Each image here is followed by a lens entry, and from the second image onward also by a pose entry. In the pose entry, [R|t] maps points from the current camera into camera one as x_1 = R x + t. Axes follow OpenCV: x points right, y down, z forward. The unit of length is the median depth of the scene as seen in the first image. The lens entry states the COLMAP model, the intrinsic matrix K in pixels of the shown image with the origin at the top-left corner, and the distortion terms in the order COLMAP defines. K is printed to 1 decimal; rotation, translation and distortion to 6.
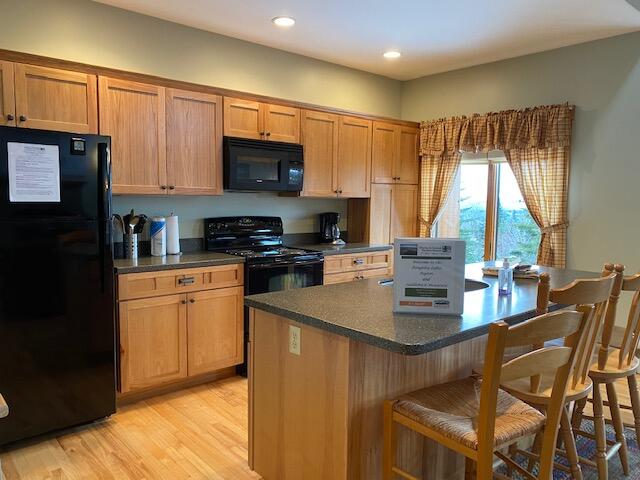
lens RADIAL K [[489.1, 0, 320.7], [0, 489.1, 242.4], [0, 0, 1]] dist [0.034681, -0.029588]
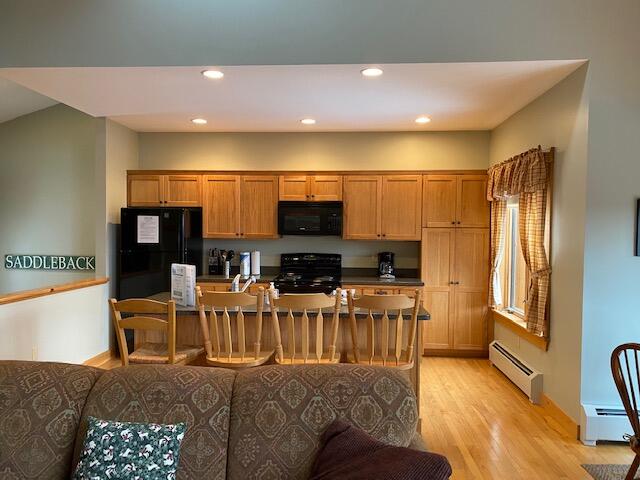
lens RADIAL K [[489.1, 0, 322.5], [0, 489.1, 240.4], [0, 0, 1]] dist [0.034681, -0.029588]
pose [[0.713384, 0.006361, -0.700744, 0.919545], [-0.063200, 0.996468, -0.055295, -0.014470], [0.697918, 0.083733, 0.711266, 0.009772]]
